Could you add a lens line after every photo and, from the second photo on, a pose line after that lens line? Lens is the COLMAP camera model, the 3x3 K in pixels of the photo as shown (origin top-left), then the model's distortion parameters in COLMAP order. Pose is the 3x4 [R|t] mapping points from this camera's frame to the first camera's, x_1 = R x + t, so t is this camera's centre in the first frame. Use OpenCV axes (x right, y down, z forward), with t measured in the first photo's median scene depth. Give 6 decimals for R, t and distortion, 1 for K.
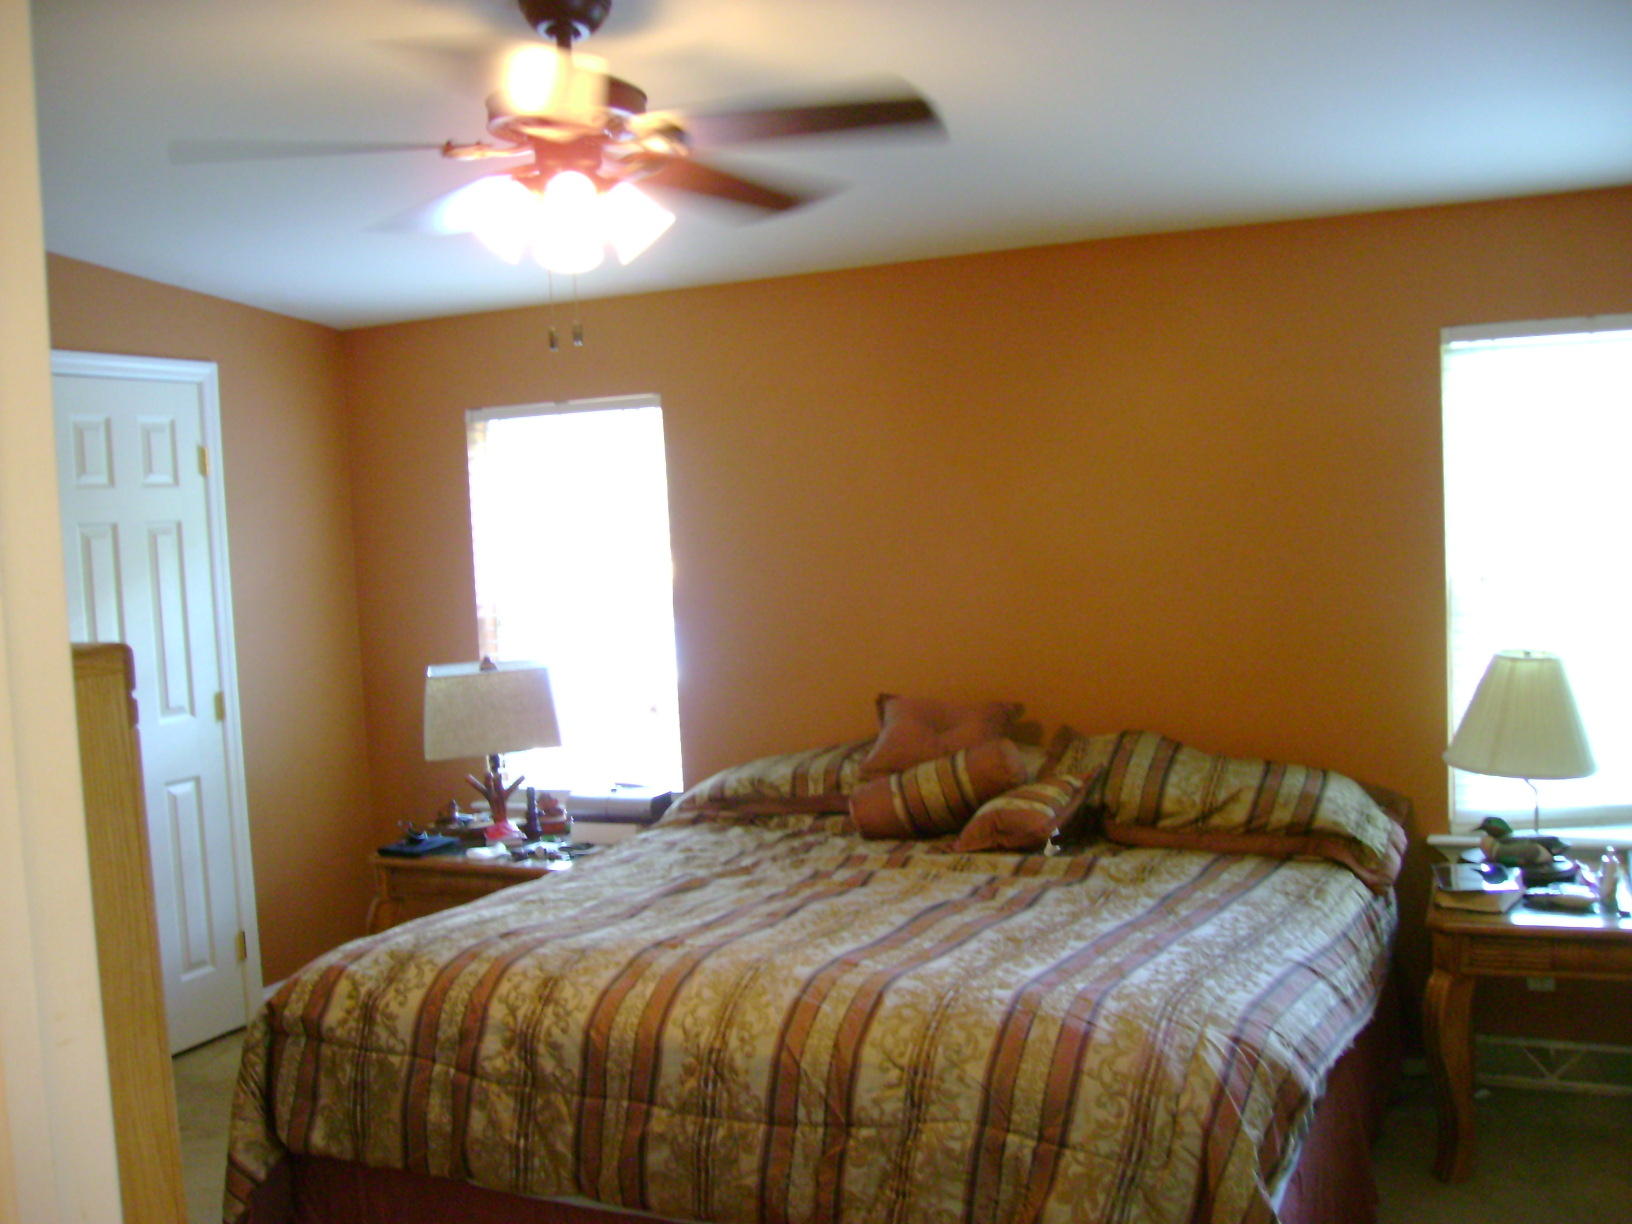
lens RADIAL K [[1618.5, 0, 825.8], [0, 1618.5, 602.8], [0, 0, 1]] dist [-0.139020, 0.100184]
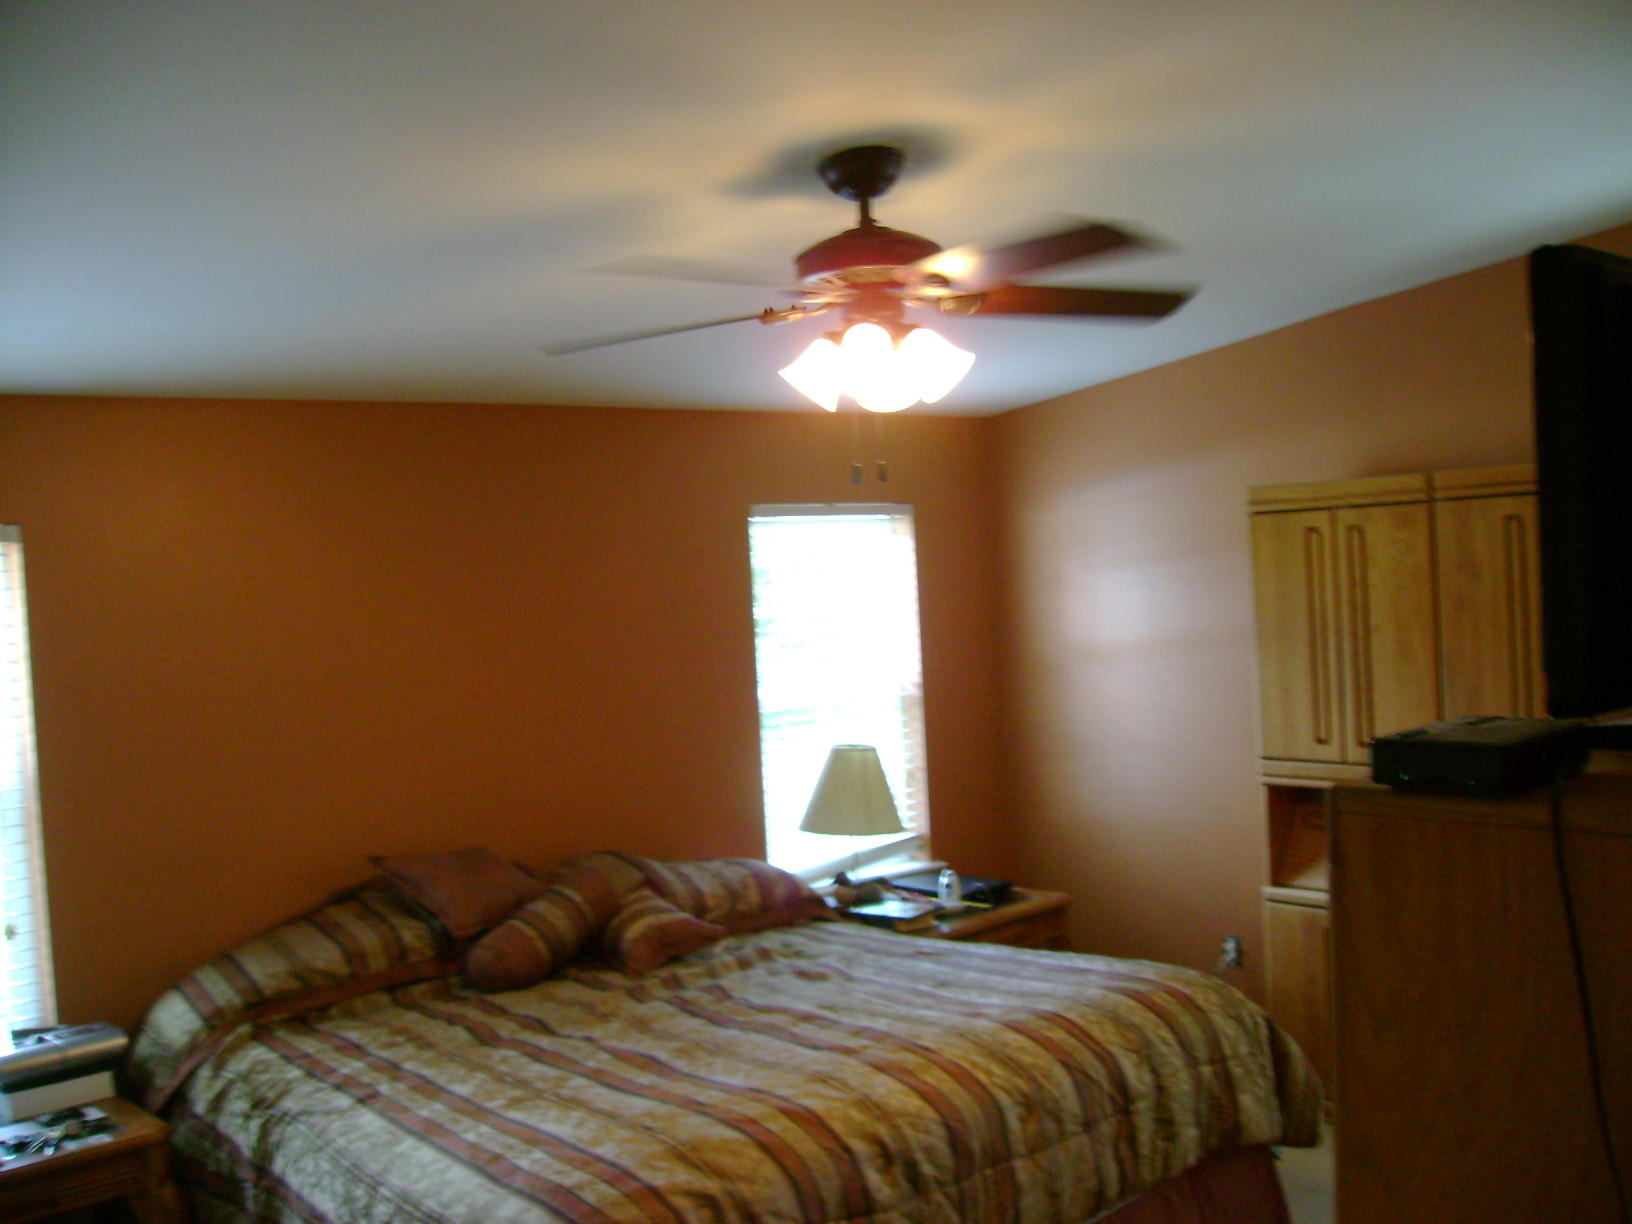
lens RADIAL K [[1618.5, 0, 825.8], [0, 1618.5, 602.8], [0, 0, 1]] dist [-0.139020, 0.100184]
pose [[0.399096, 0.017360, 0.916745, -0.950487], [0.093476, 0.993841, -0.059514, -0.012345], [-0.912132, 0.109445, 0.395016, 0.518997]]
